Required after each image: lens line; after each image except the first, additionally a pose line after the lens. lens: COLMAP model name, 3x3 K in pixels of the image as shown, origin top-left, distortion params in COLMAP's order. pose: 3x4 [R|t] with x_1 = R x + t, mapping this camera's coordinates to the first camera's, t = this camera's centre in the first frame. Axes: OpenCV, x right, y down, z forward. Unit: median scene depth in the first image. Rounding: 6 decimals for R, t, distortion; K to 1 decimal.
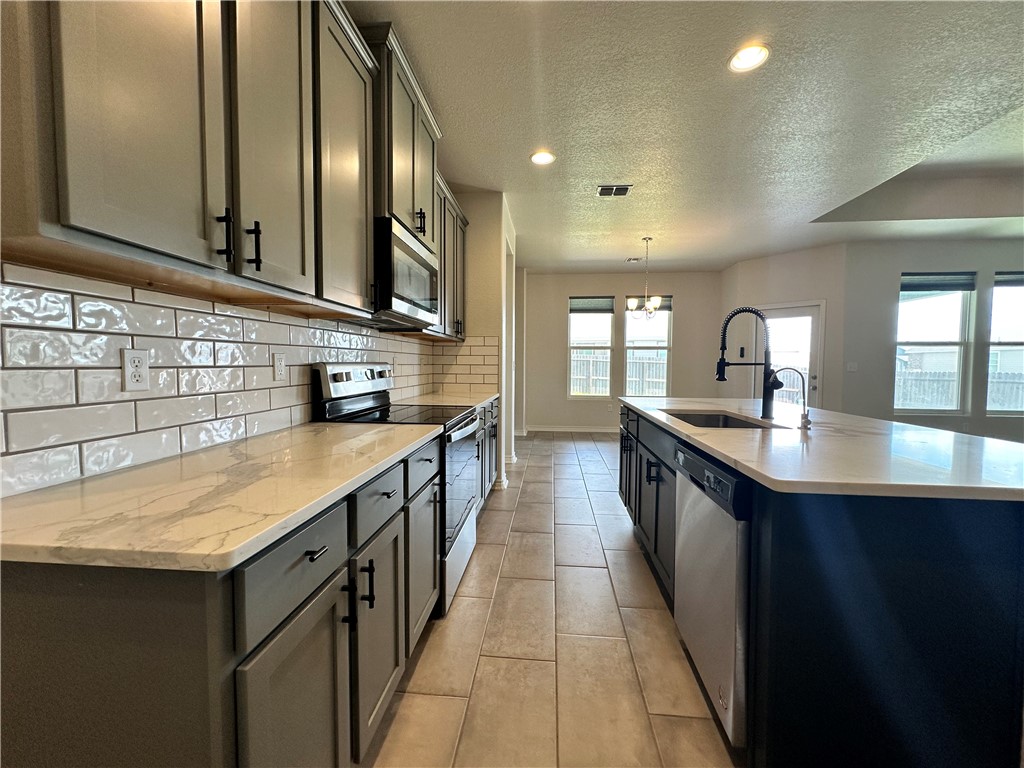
lens RADIAL K [[407.1, 0, 512.0], [0, 407.1, 384.0], [0, 0, 1]] dist [-0.001499, 0.000303]
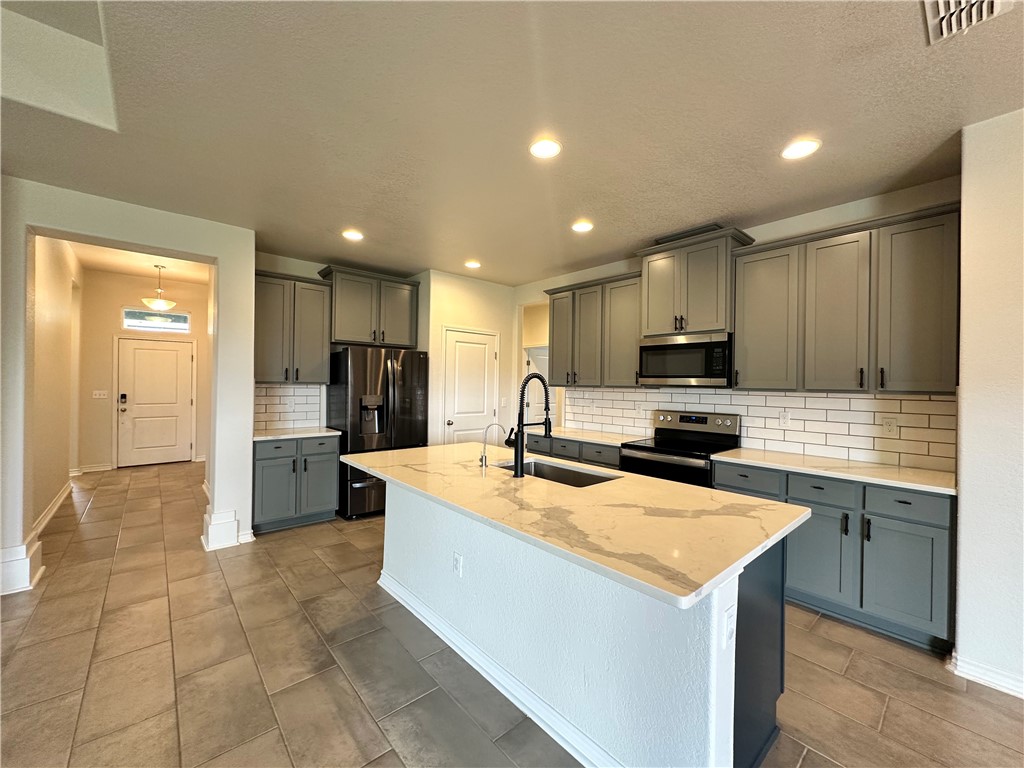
lens RADIAL K [[407.1, 0, 512.0], [0, 407.1, 384.0], [0, 0, 1]] dist [-0.001499, 0.000303]
pose [[-0.690045, -0.011716, -0.723672, 0.489982], [-0.050866, 0.998182, 0.032343, -0.067000], [0.721977, 0.059128, -0.689386, 0.561182]]
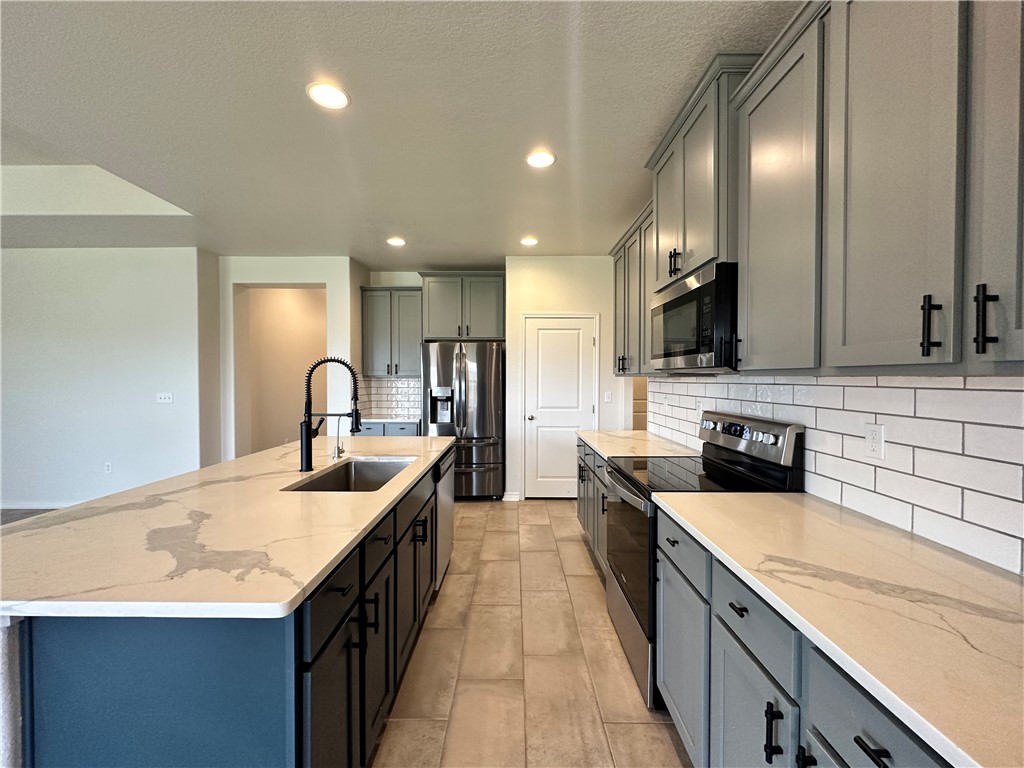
lens RADIAL K [[407.1, 0, 512.0], [0, 407.1, 384.0], [0, 0, 1]] dist [-0.001499, 0.000303]
pose [[-0.996566, -0.003373, -0.082738, 0.074973], [-0.008511, 0.998050, 0.061832, -0.065501], [0.082368, 0.062323, -0.994651, 0.660557]]
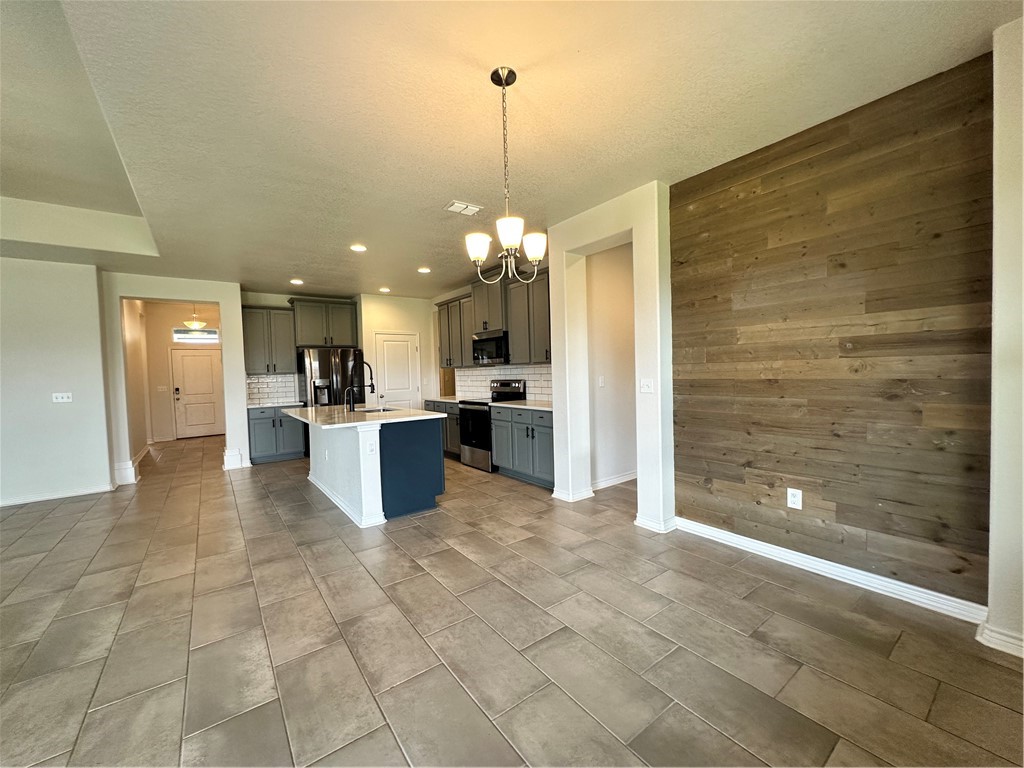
lens RADIAL K [[407.1, 0, 512.0], [0, 407.1, 384.0], [0, 0, 1]] dist [-0.001499, 0.000303]
pose [[-0.745647, 0.041300, -0.665061, 0.498388], [-0.003519, 0.997819, 0.065910, -0.073911], [0.666332, 0.051486, -0.743875, 1.077884]]
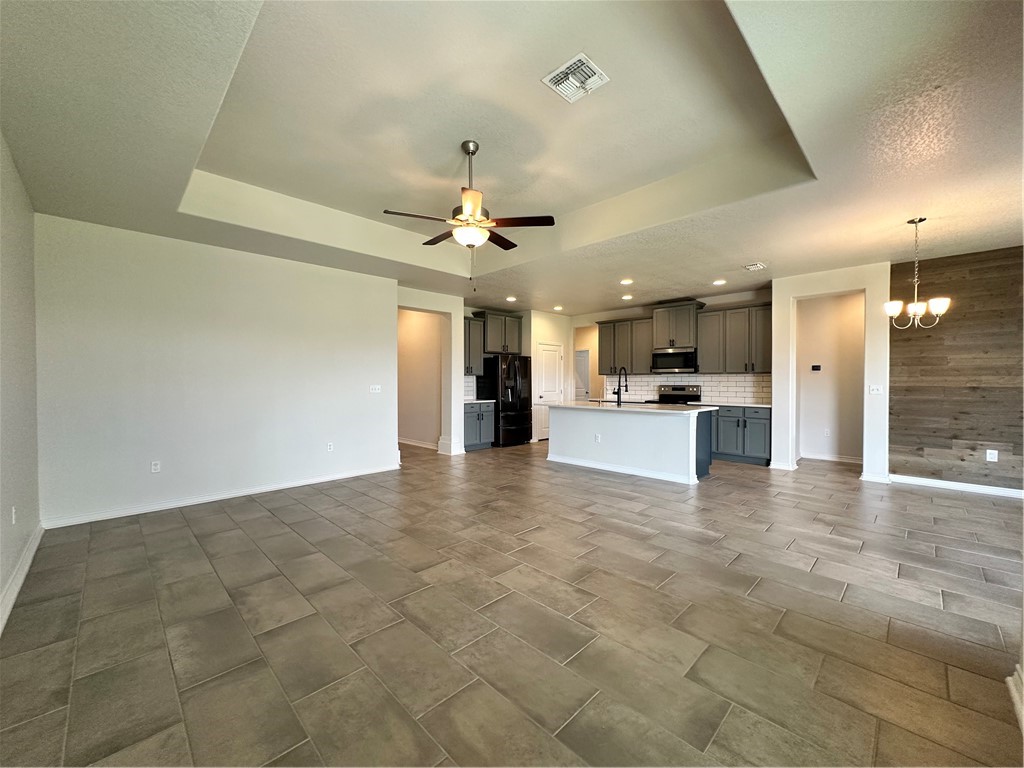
lens RADIAL K [[406.8, 0, 514.8], [0, 406.8, 385.4], [0, 0, 1]] dist [0.001349, 0.000358]
pose [[-0.641698, 0.007554, -0.766920, 1.147299], [-0.037483, 0.998448, 0.041198, -0.051810], [0.766041, 0.055183, -0.640418, 0.756330]]
